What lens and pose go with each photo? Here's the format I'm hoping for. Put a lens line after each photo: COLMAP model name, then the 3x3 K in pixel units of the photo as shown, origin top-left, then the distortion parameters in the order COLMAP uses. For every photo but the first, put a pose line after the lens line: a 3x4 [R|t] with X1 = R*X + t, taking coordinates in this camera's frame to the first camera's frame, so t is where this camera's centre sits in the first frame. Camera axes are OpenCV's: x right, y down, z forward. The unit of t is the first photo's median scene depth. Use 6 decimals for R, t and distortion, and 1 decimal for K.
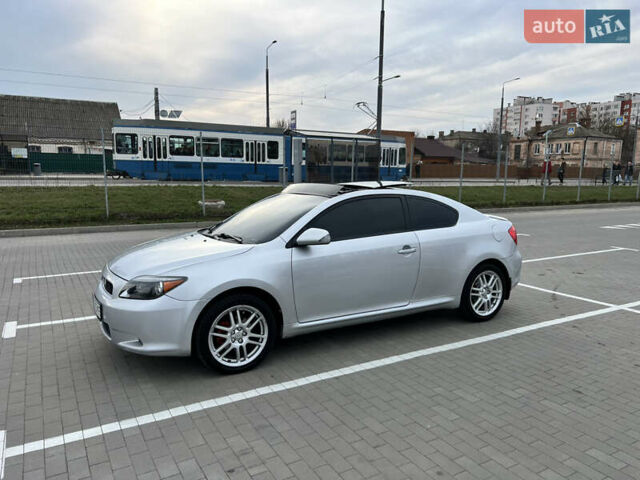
lens RADIAL K [[479.4, 0, 320.0], [0, 479.4, 240.0], [0, 0, 1]] dist [0.011353, -0.004327]
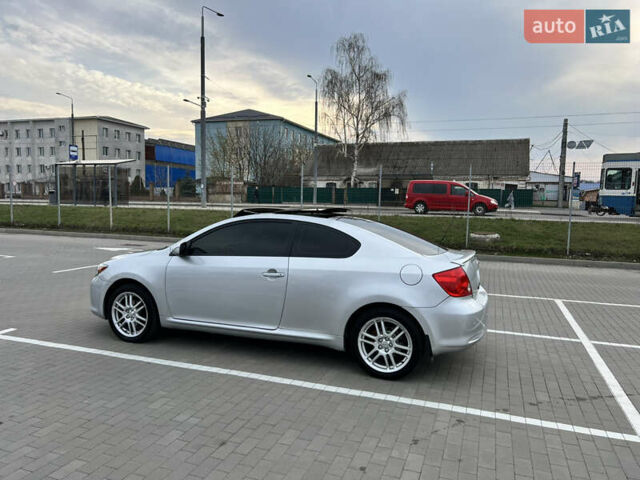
lens RADIAL K [[479.4, 0, 320.0], [0, 479.4, 240.0], [0, 0, 1]] dist [0.011353, -0.004327]
pose [[0.641943, 0.064645, -0.764023, 0.140341], [-0.119053, 0.992759, -0.016031, -0.006396], [0.757454, 0.101250, 0.644990, 0.057897]]
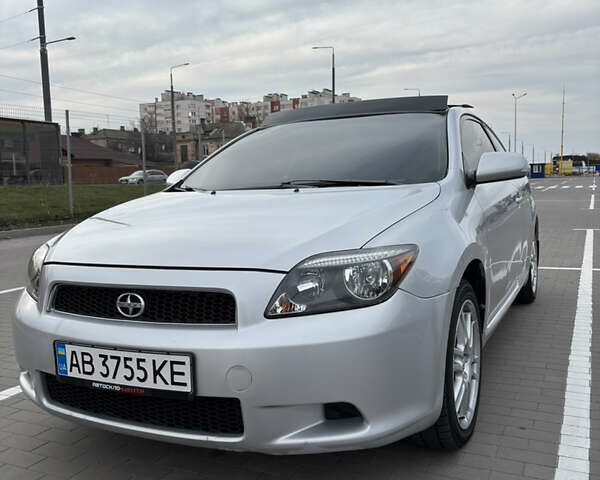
lens RADIAL K [[605.3, 0, 294.2], [0, 605.3, 238.8], [0, 0, 1]] dist [0.011316, -0.023776]
pose [[0.821407, -0.081862, 0.564436, -0.075388], [0.111078, 0.993657, -0.017536, 0.007681], [-0.559421, 0.077101, 0.825290, 0.067222]]
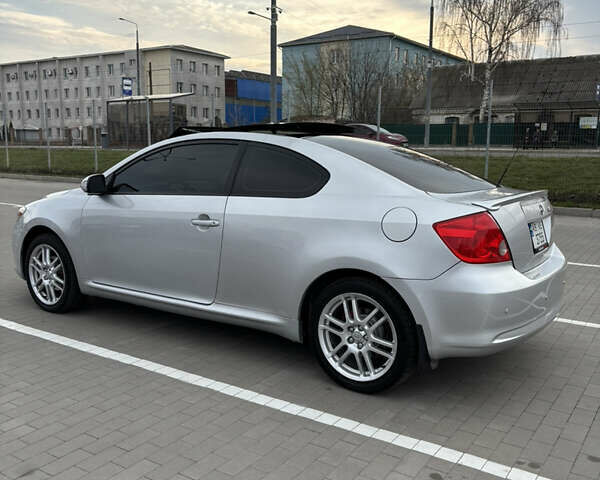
lens RADIAL K [[605.3, 0, 294.2], [0, 605.3, 238.8], [0, 0, 1]] dist [0.011316, -0.023776]
pose [[0.436467, 0.131475, -0.890062, 0.137673], [-0.125589, 0.988483, 0.084427, -0.005871], [0.890912, 0.074933, 0.447952, 0.101890]]
